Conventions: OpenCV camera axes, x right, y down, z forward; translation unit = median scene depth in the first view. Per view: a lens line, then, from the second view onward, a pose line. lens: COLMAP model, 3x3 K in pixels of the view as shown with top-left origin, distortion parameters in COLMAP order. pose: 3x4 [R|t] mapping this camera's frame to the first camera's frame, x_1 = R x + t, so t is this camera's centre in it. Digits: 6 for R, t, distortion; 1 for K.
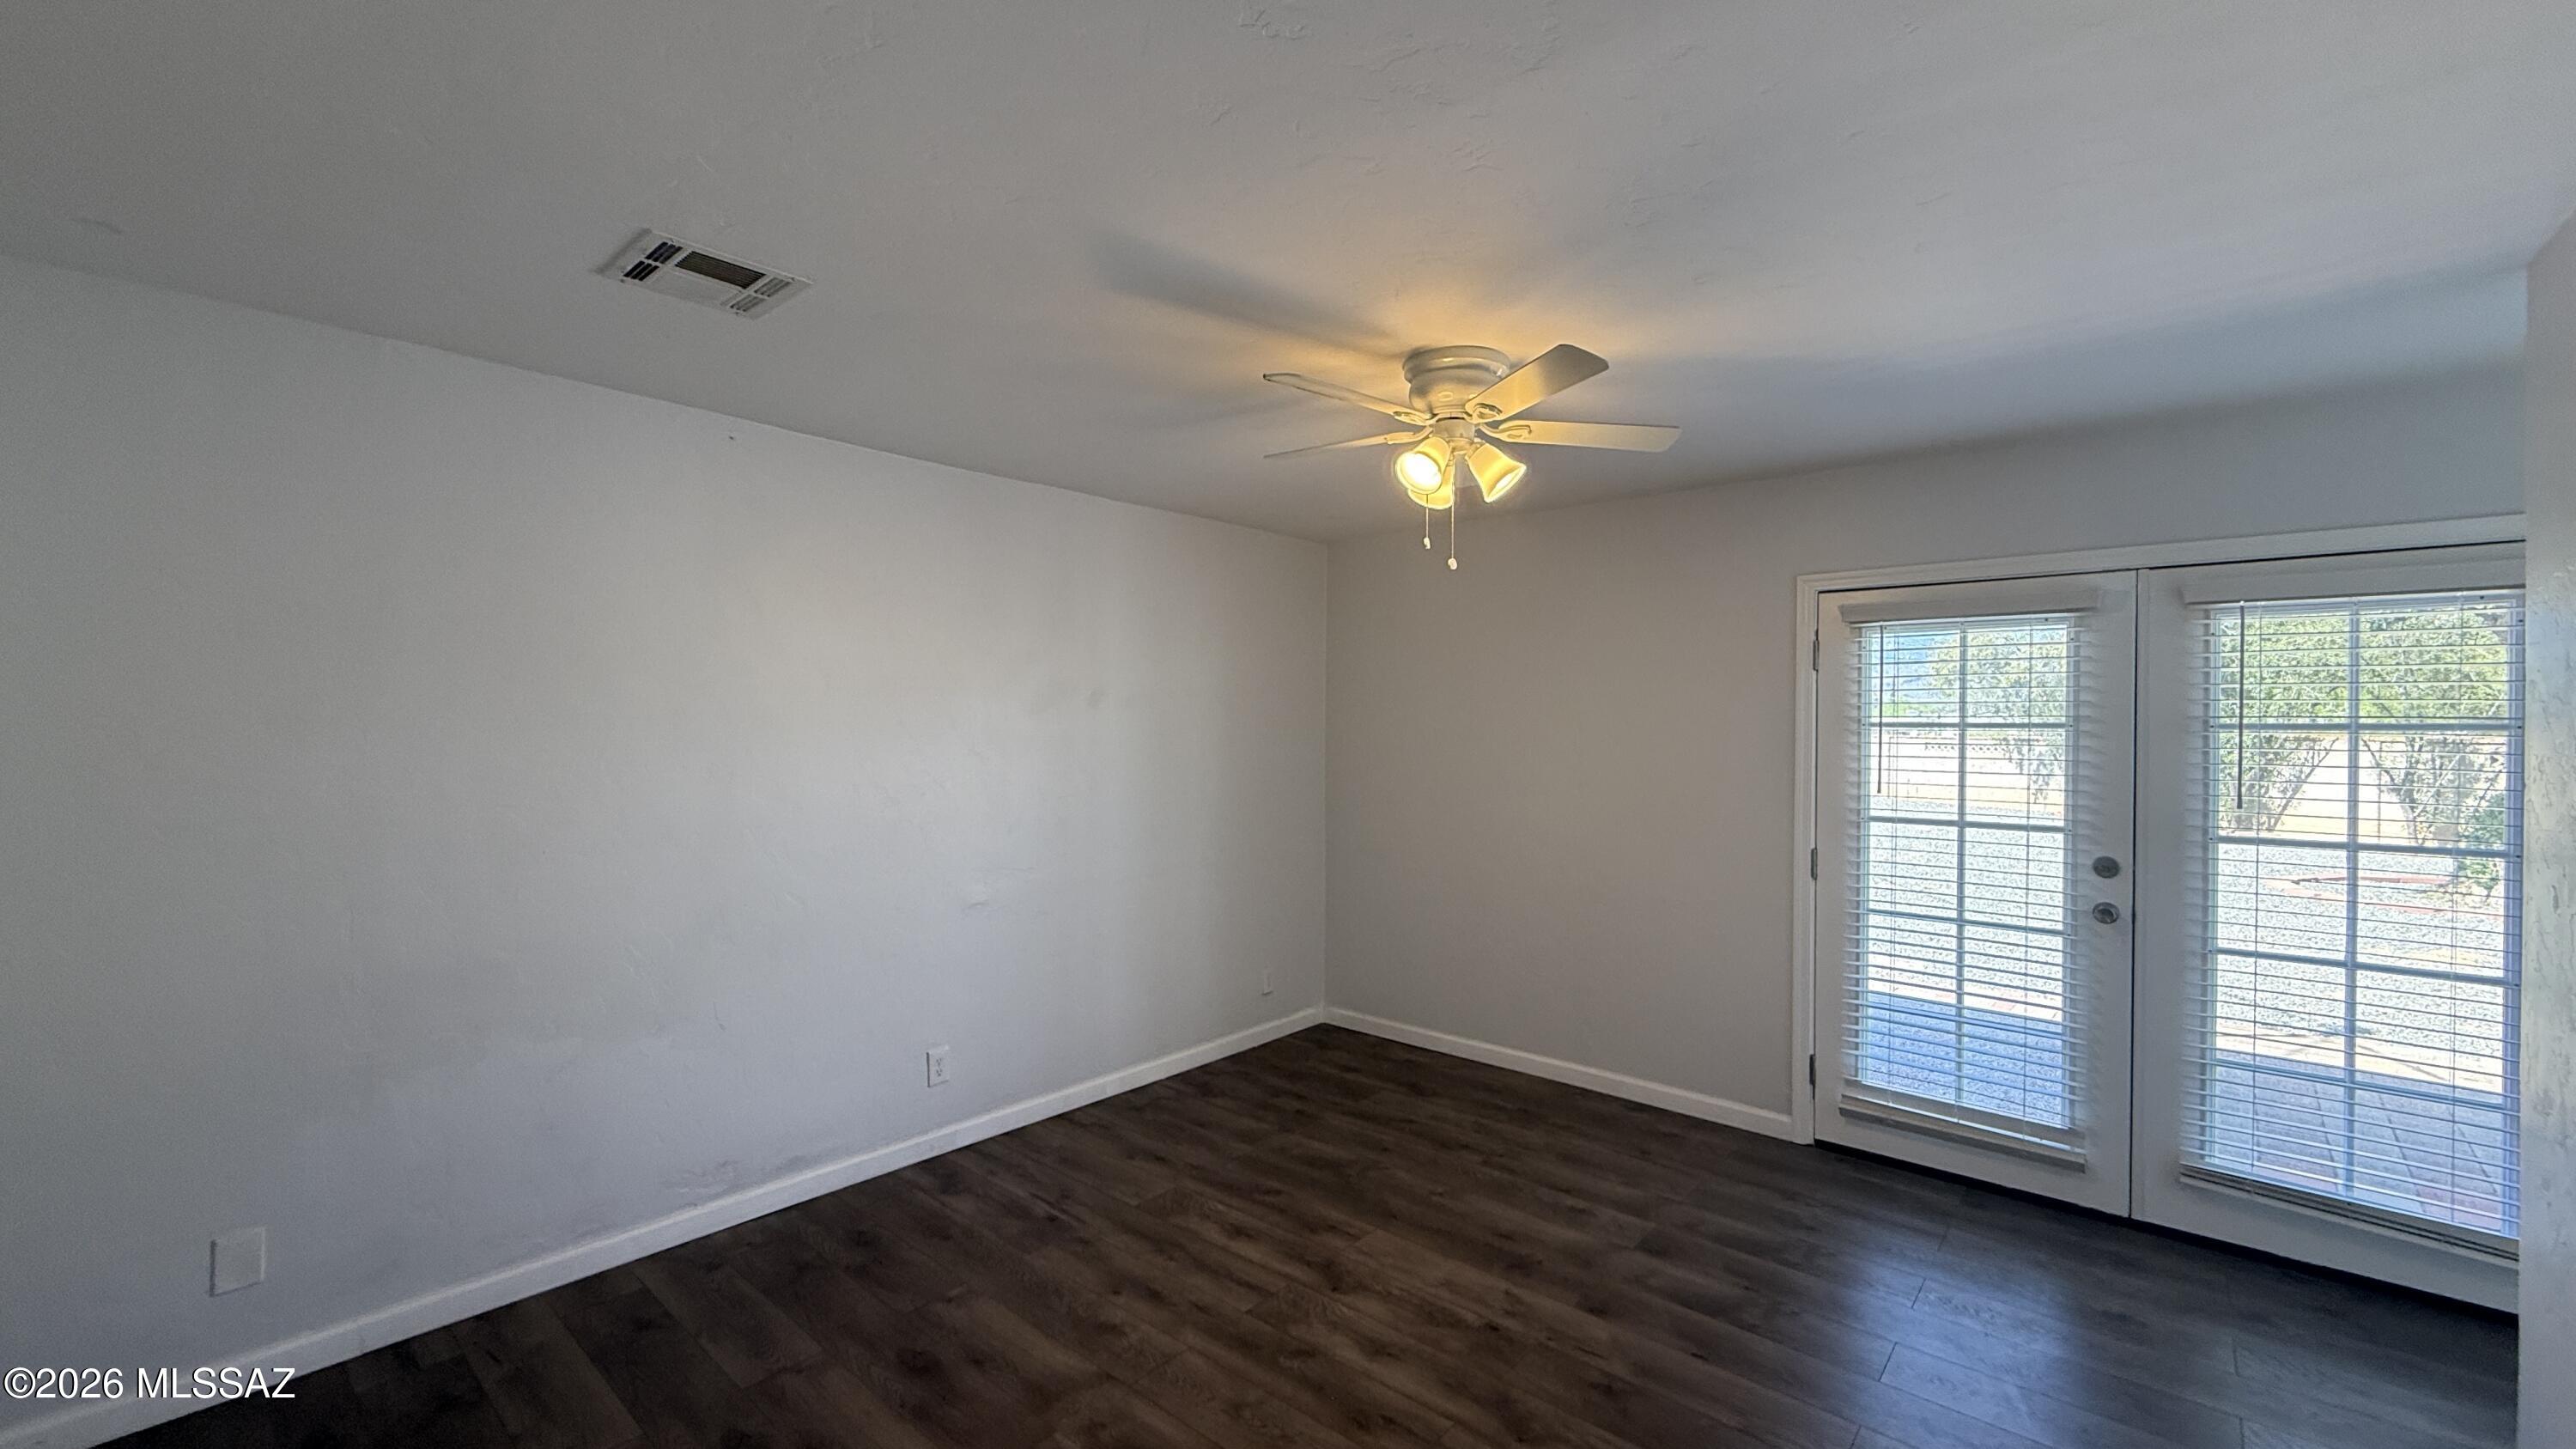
lens RADIAL K [[1028.3, 0, 1284.8], [0, 1028.3, 719.5], [0, 0, 1]] dist [-0.001901, 0.000300]
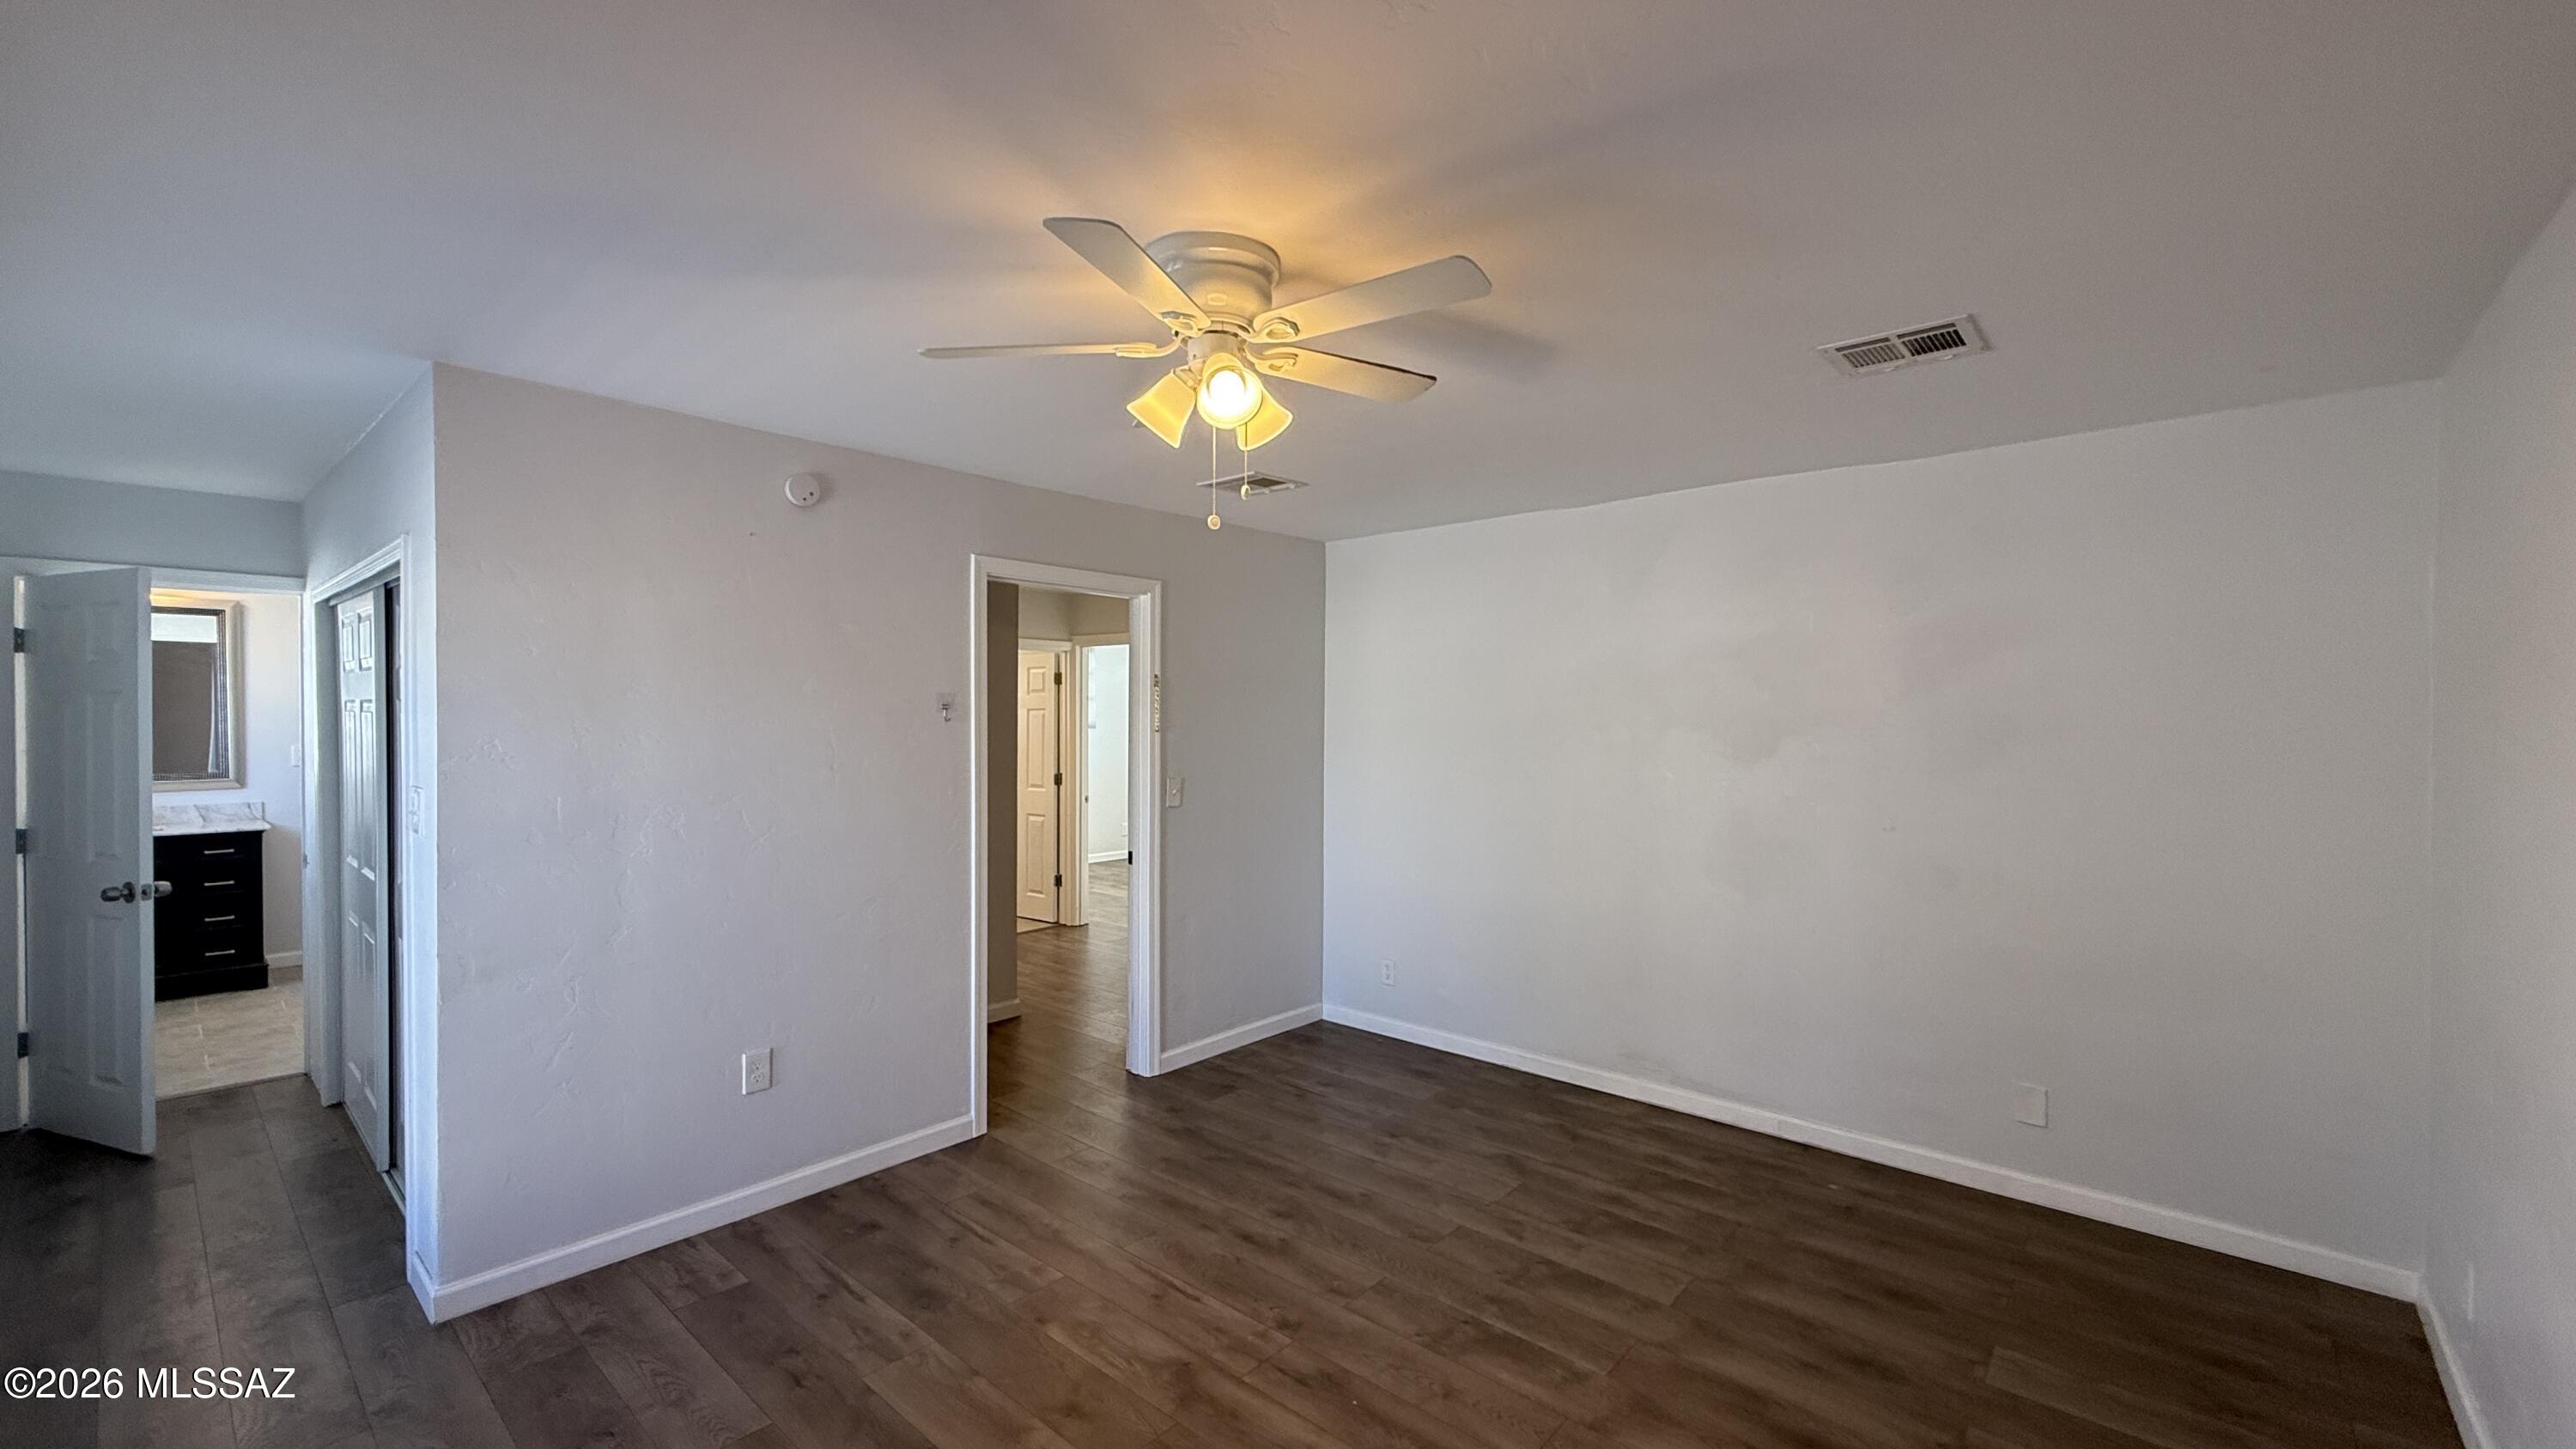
lens RADIAL K [[1028.3, 0, 1291.5], [0, 1028.3, 723.4], [0, 0, 1]] dist [-0.001901, 0.000300]
pose [[-0.999891, -0.008252, 0.012247, 0.101652], [-0.008082, 0.999872, 0.013843, -0.014675], [-0.012360, 0.013742, -0.999829, 1.992085]]
